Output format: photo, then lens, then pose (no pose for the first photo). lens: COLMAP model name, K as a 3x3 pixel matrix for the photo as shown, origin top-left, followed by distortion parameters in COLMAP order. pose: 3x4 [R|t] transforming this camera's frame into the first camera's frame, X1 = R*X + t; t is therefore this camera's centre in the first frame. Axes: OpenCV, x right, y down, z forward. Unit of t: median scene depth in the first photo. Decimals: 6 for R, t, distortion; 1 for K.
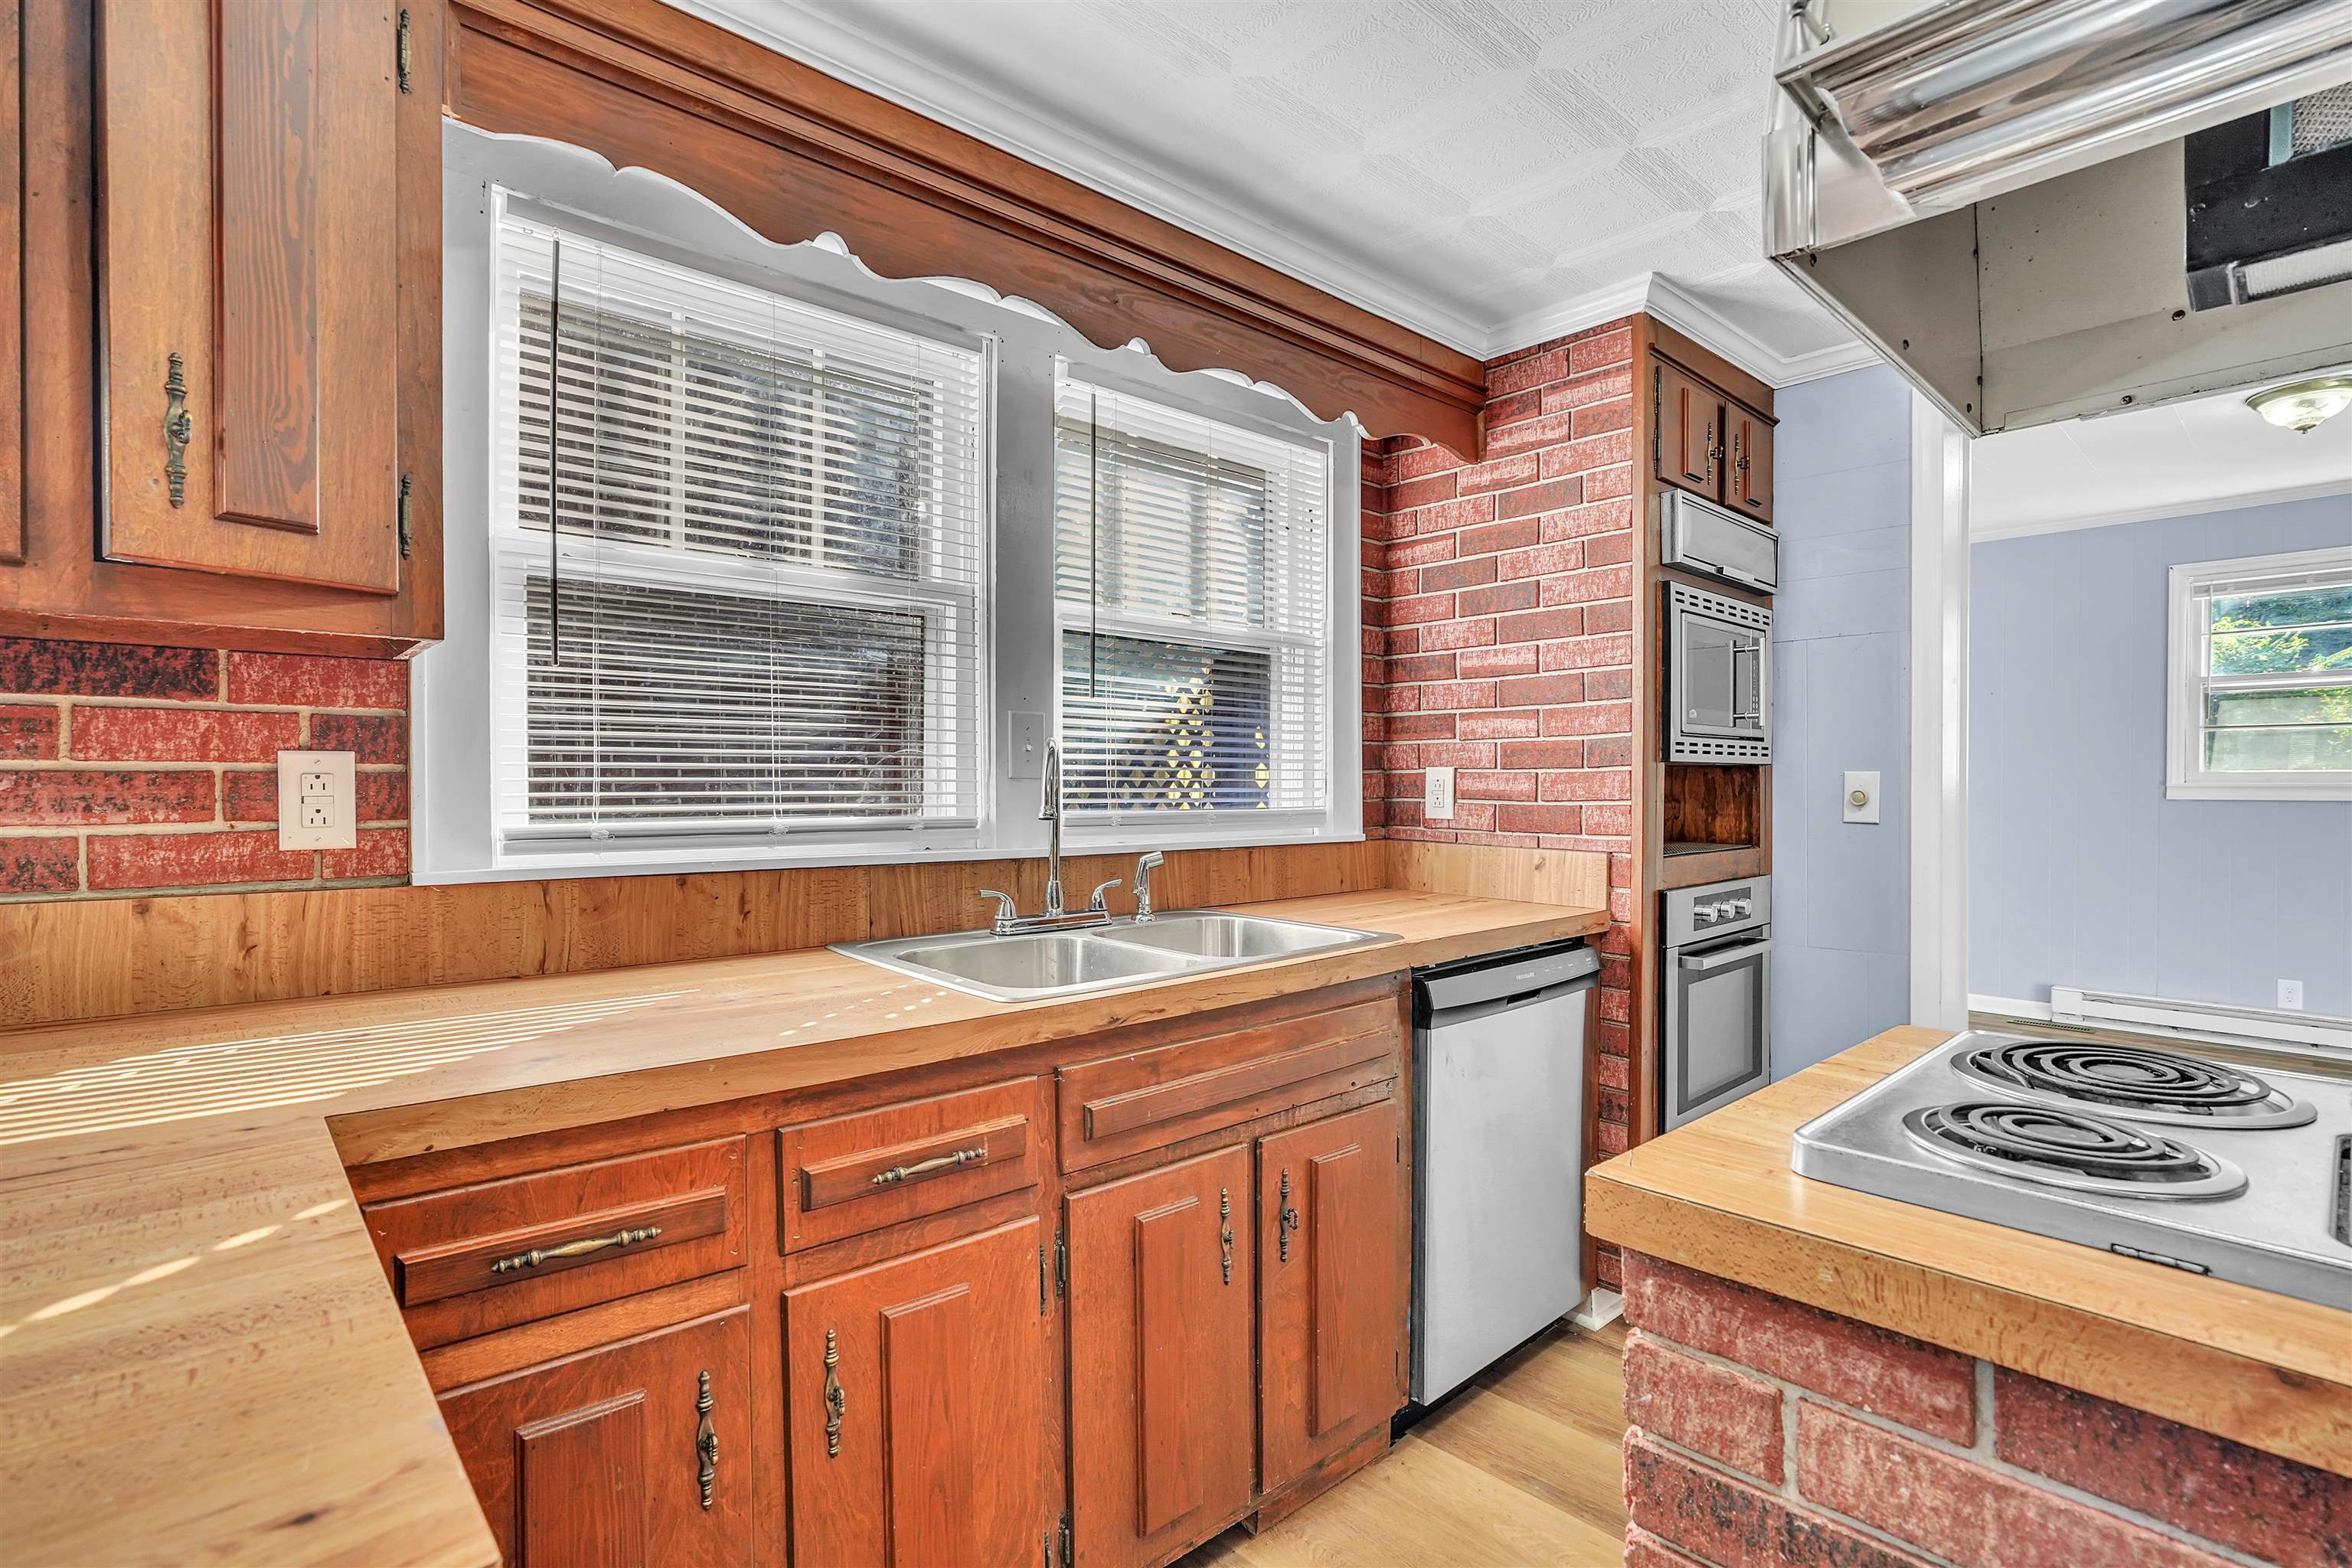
lens RADIAL K [[1104.2, 0, 1139.3], [0, 1104.2, 768.9], [0, 0, 1]] dist [-0.037726, 0.011441]
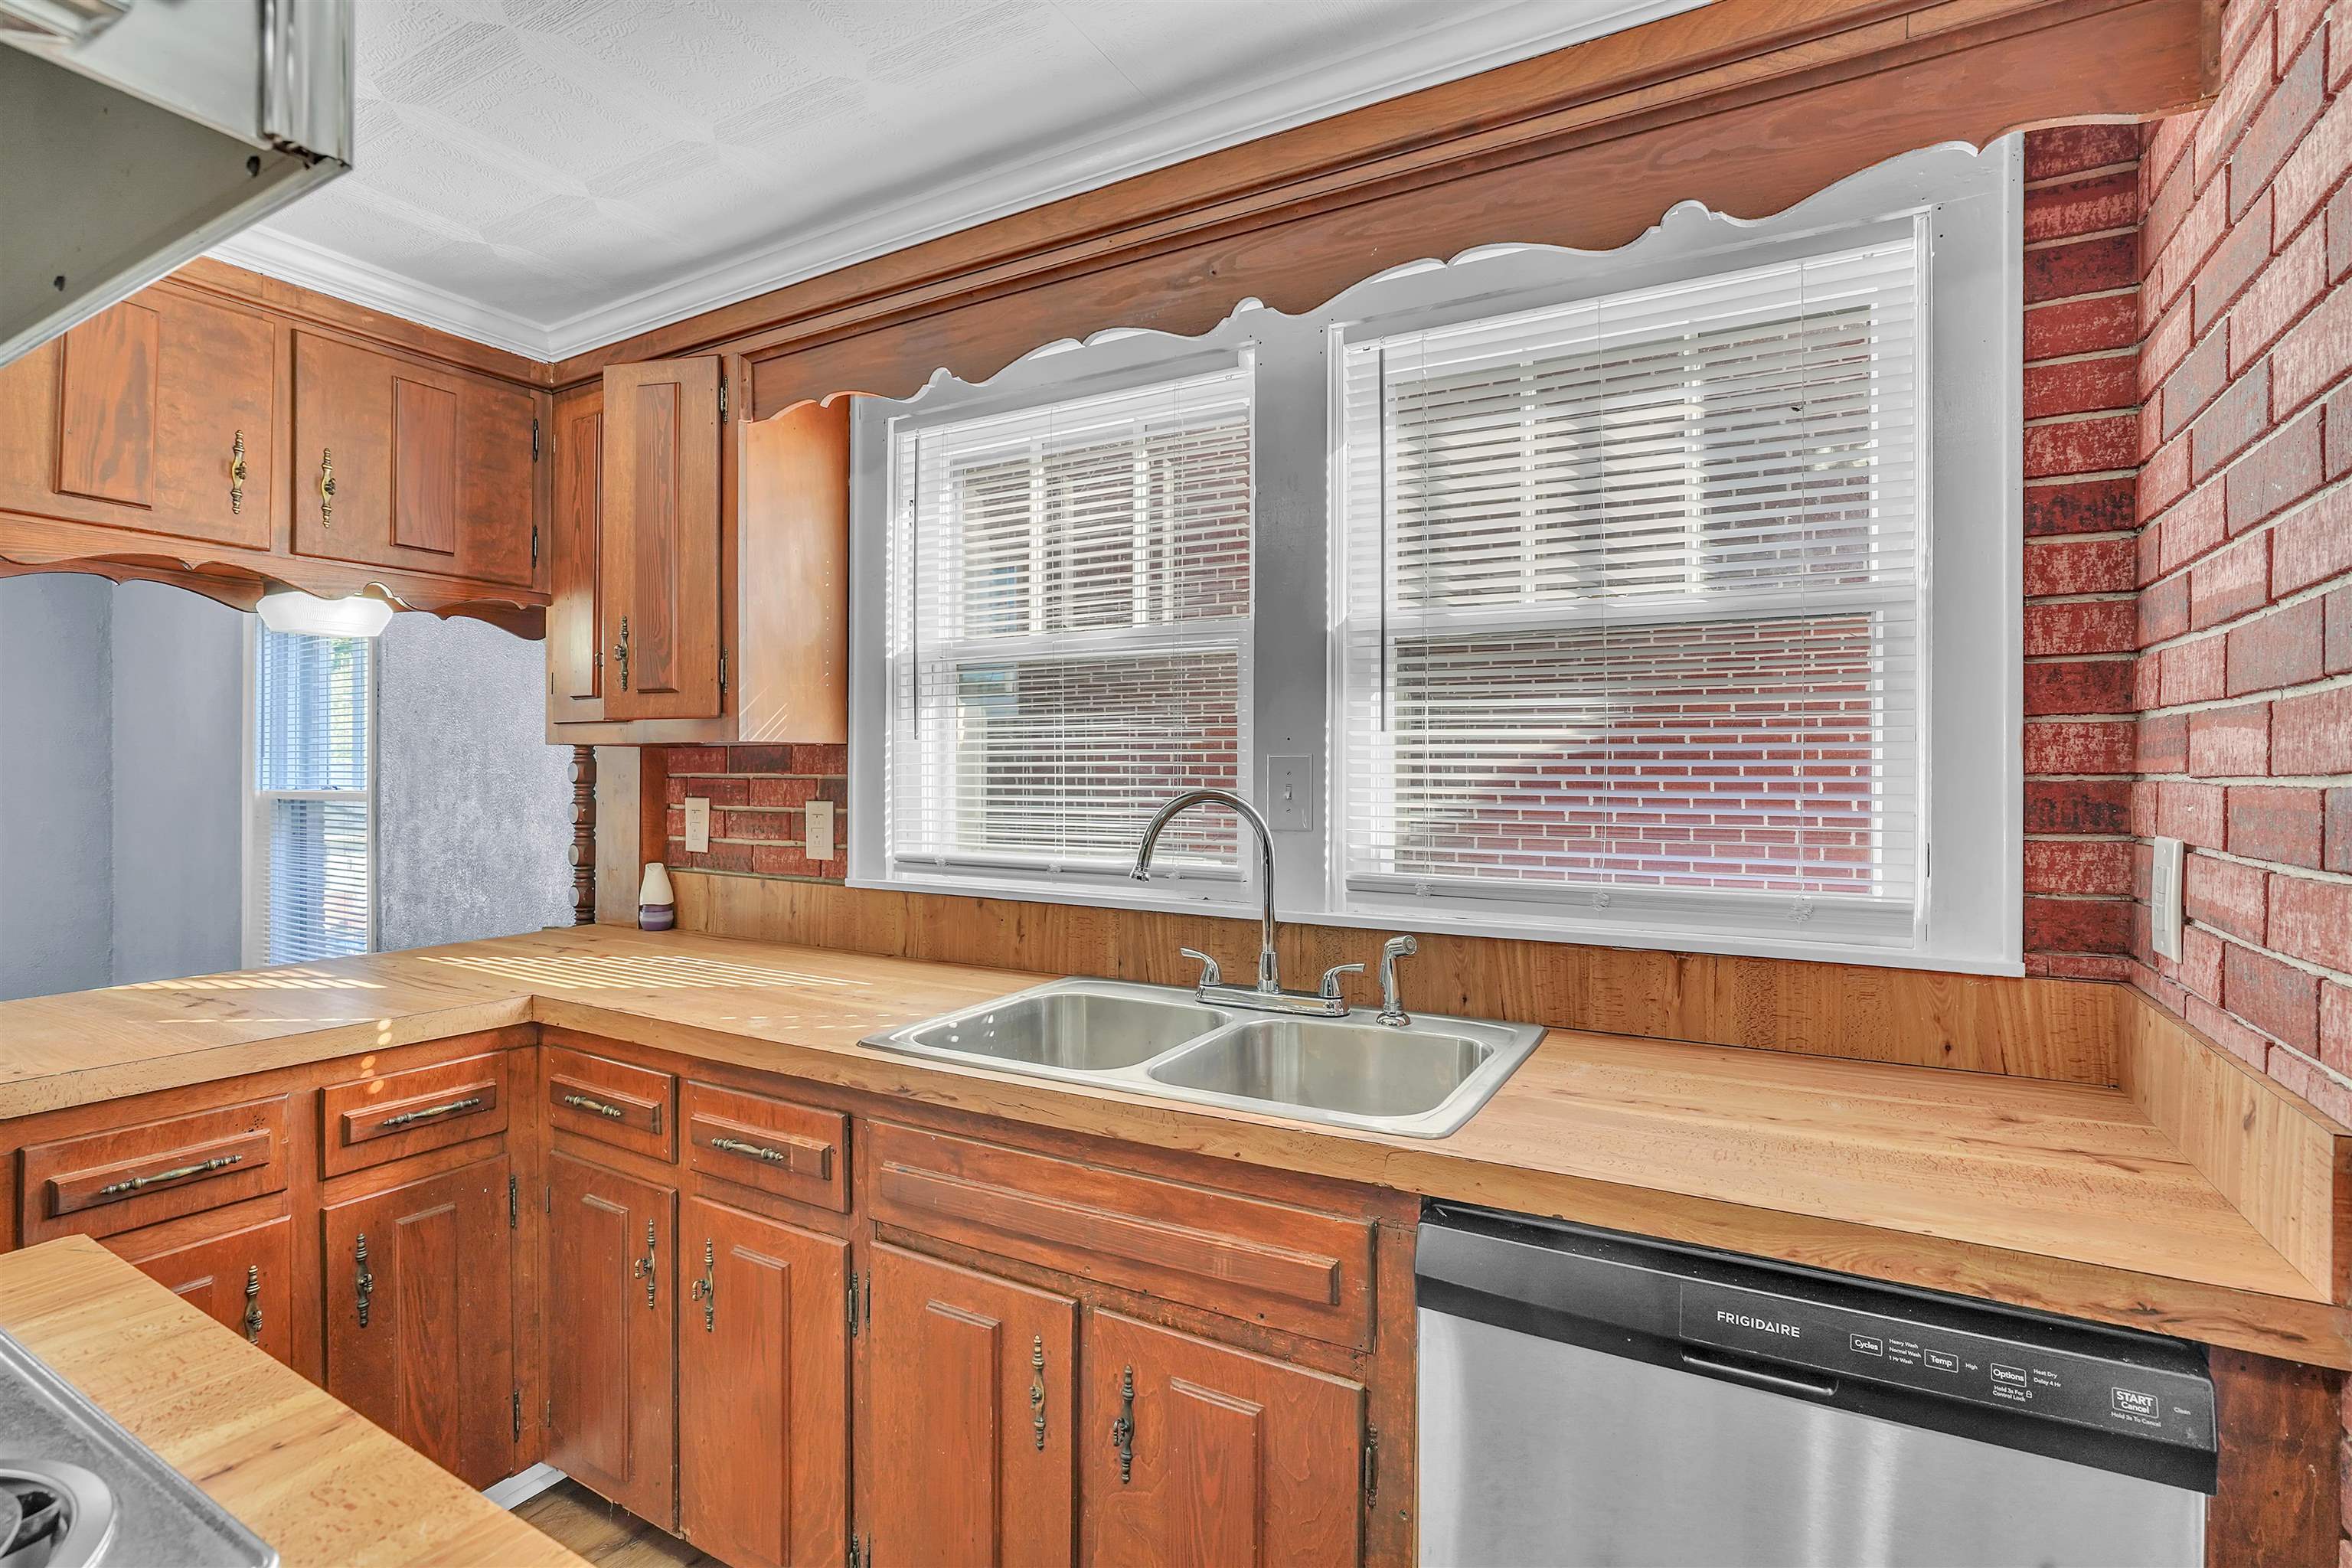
lens RADIAL K [[1104.2, 0, 1210.6], [0, 1104.2, 777.4], [0, 0, 1]] dist [-0.037726, 0.011441]
pose [[0.351458, 0.006174, -0.936183, 0.679404], [0.008214, 0.999919, 0.009678, -0.042140], [0.936167, -0.011091, 0.351379, 0.619344]]
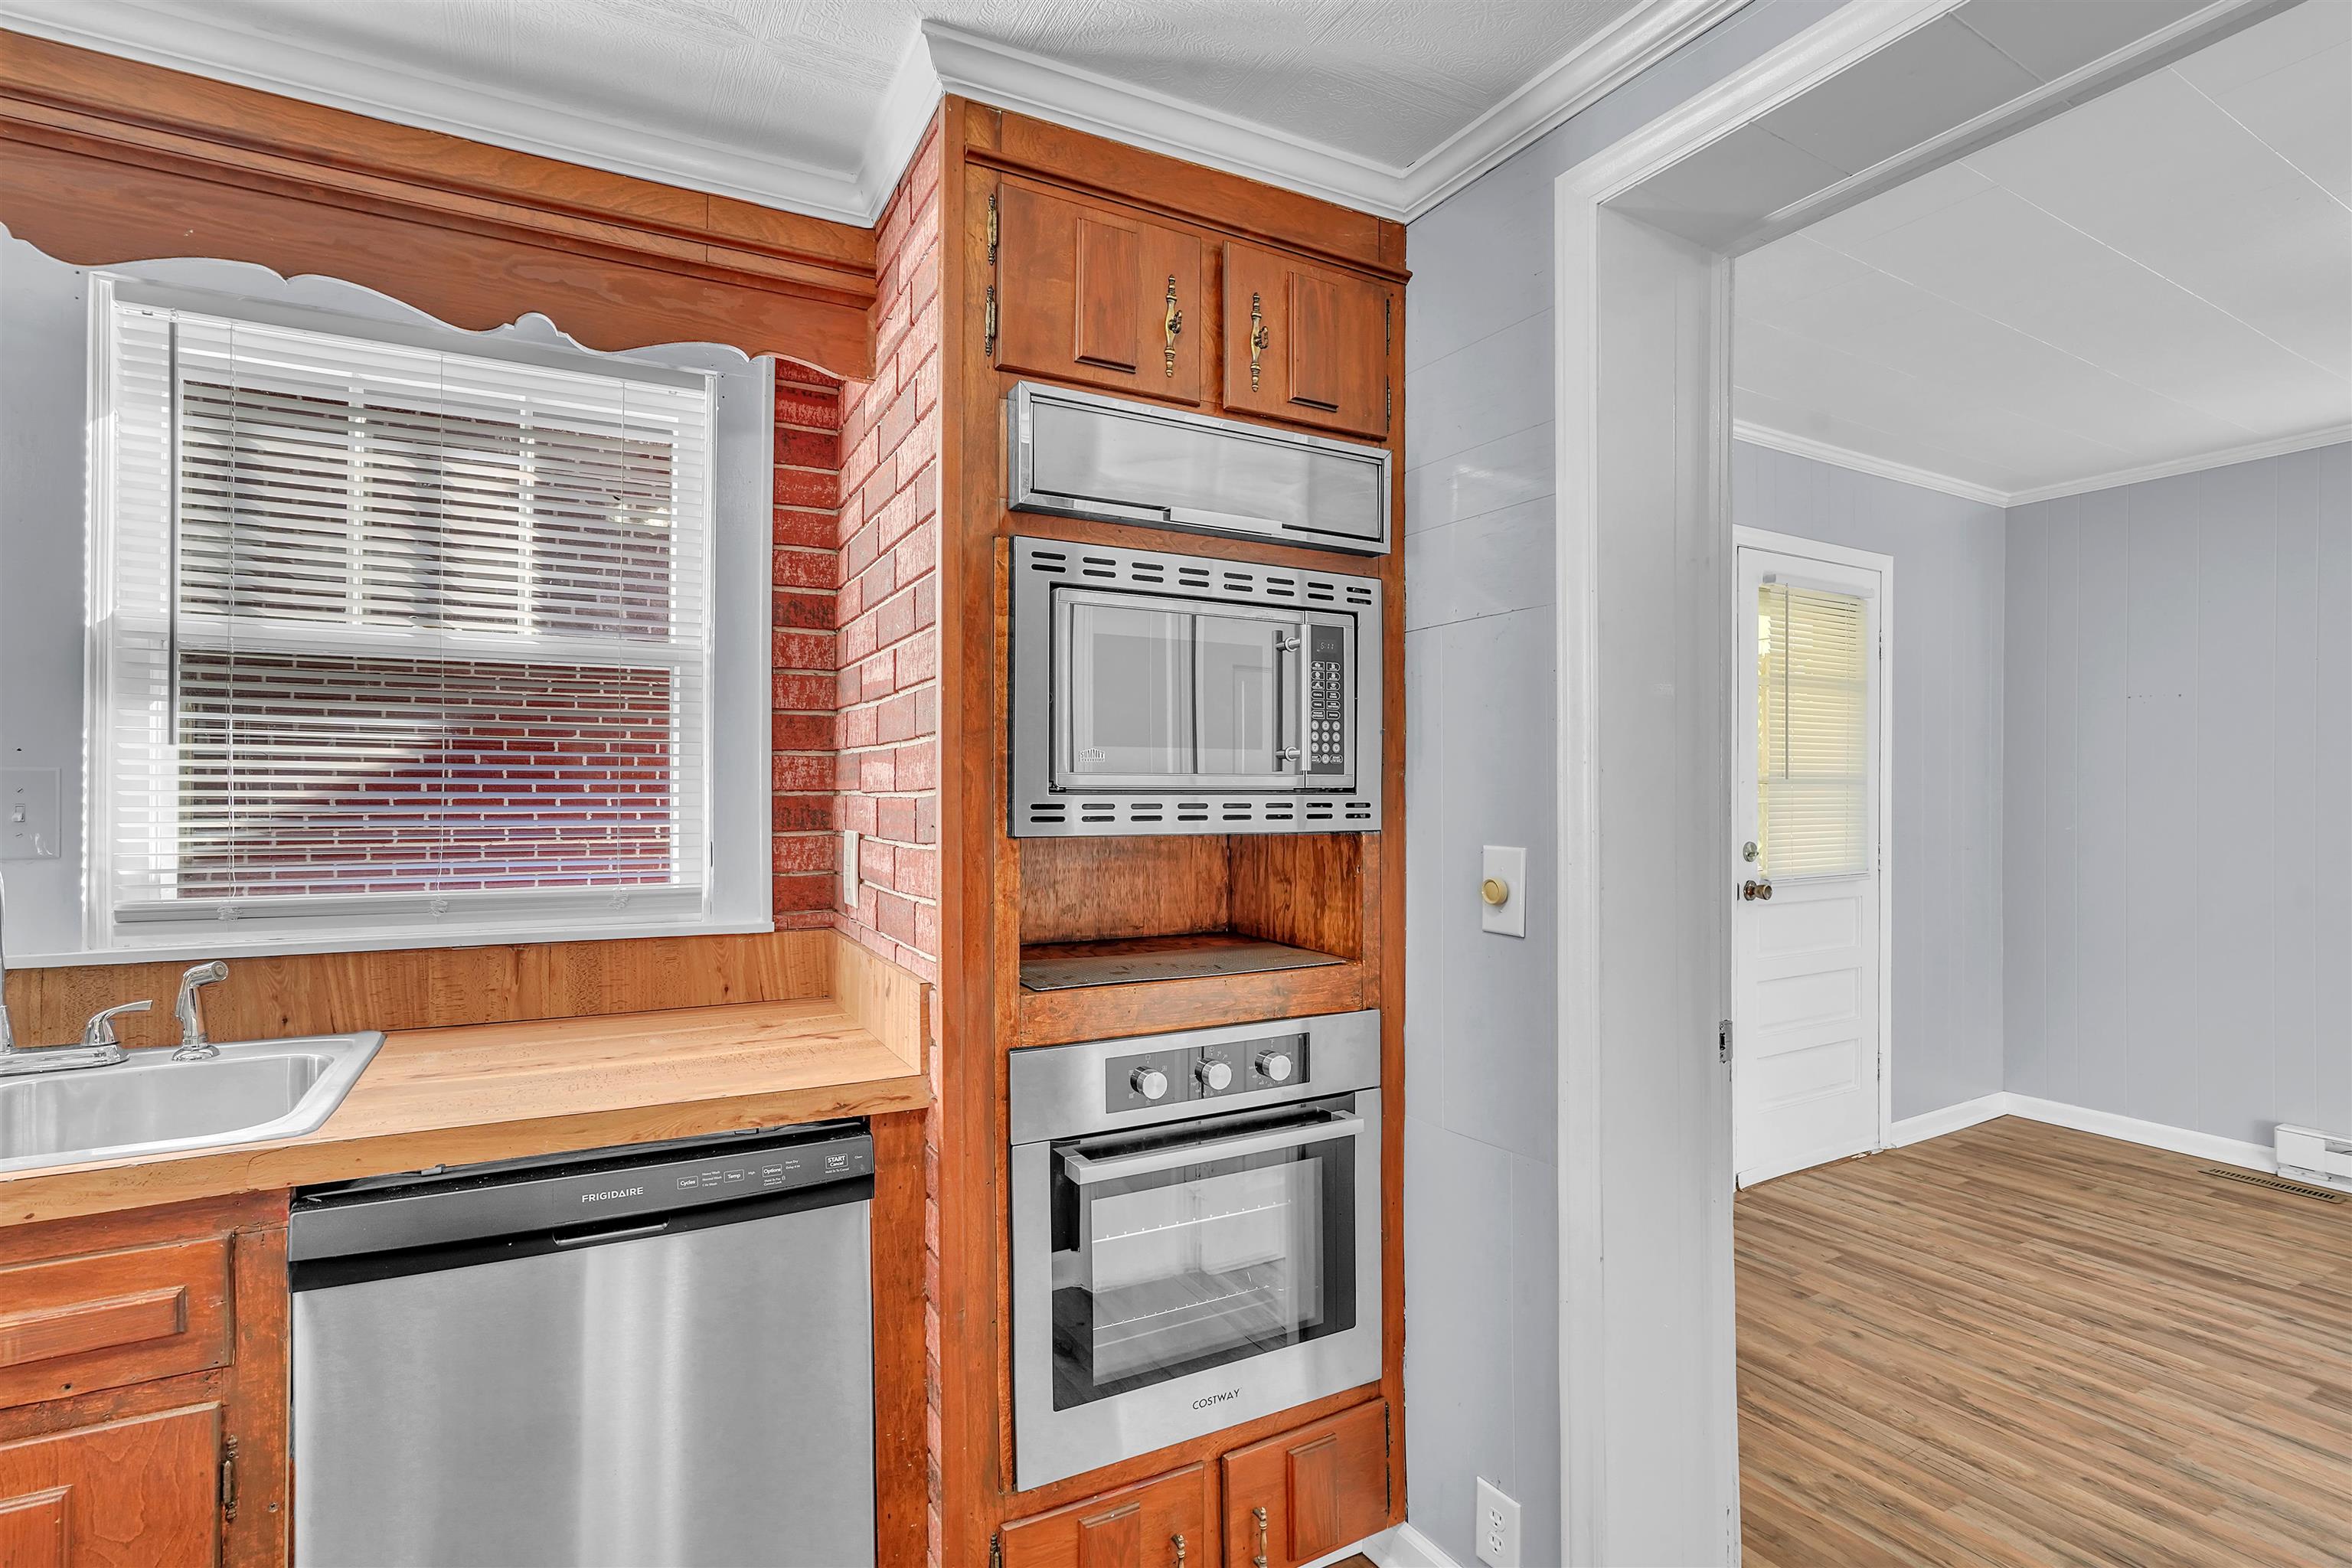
lens RADIAL K [[1104.2, 0, 1162.8], [0, 1104.2, 795.5], [0, 0, 1]] dist [-0.037726, 0.011441]
pose [[0.975523, 0.001945, -0.219890, 0.769949], [0.000787, 0.999924, 0.012334, -0.041178], [0.219897, -0.012205, 0.975447, 0.469180]]
